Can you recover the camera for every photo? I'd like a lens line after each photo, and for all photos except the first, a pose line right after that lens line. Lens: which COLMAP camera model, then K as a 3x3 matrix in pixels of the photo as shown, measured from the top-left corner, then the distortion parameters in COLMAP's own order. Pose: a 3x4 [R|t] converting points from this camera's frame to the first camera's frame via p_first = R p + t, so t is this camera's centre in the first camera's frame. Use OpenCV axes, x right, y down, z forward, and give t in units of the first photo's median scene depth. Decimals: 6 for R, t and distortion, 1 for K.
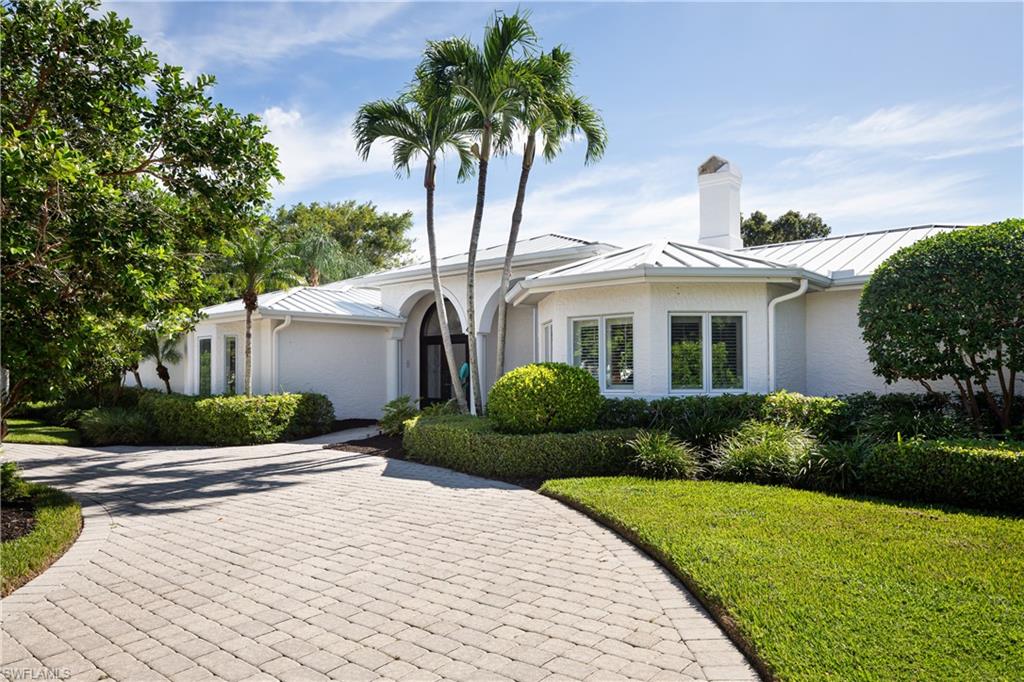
lens RADIAL K [[495.9, 0, 562.8], [0, 495.9, 342.3], [0, 0, 1]] dist [0.000517, -0.003208]
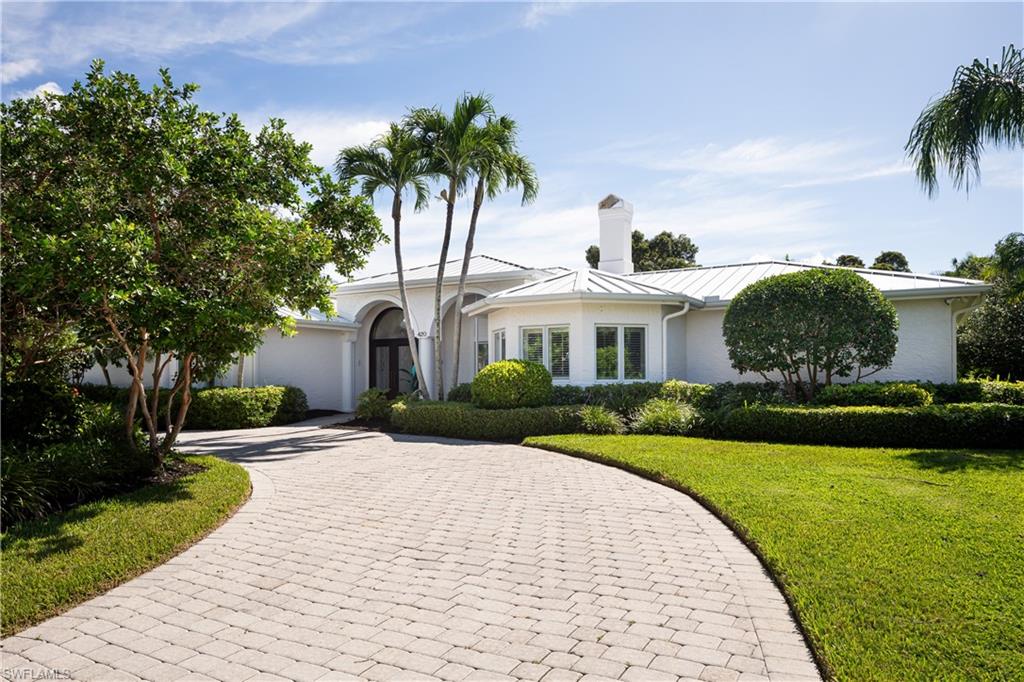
lens RADIAL K [[495.9, 0, 508.2], [0, 495.9, 342.7], [0, 0, 1]] dist [0.000517, -0.003208]
pose [[0.991001, 0.009998, 0.133480, -0.182970], [-0.008905, 0.999922, -0.008779, 0.005403], [-0.133557, 0.007511, 0.991013, -0.297133]]
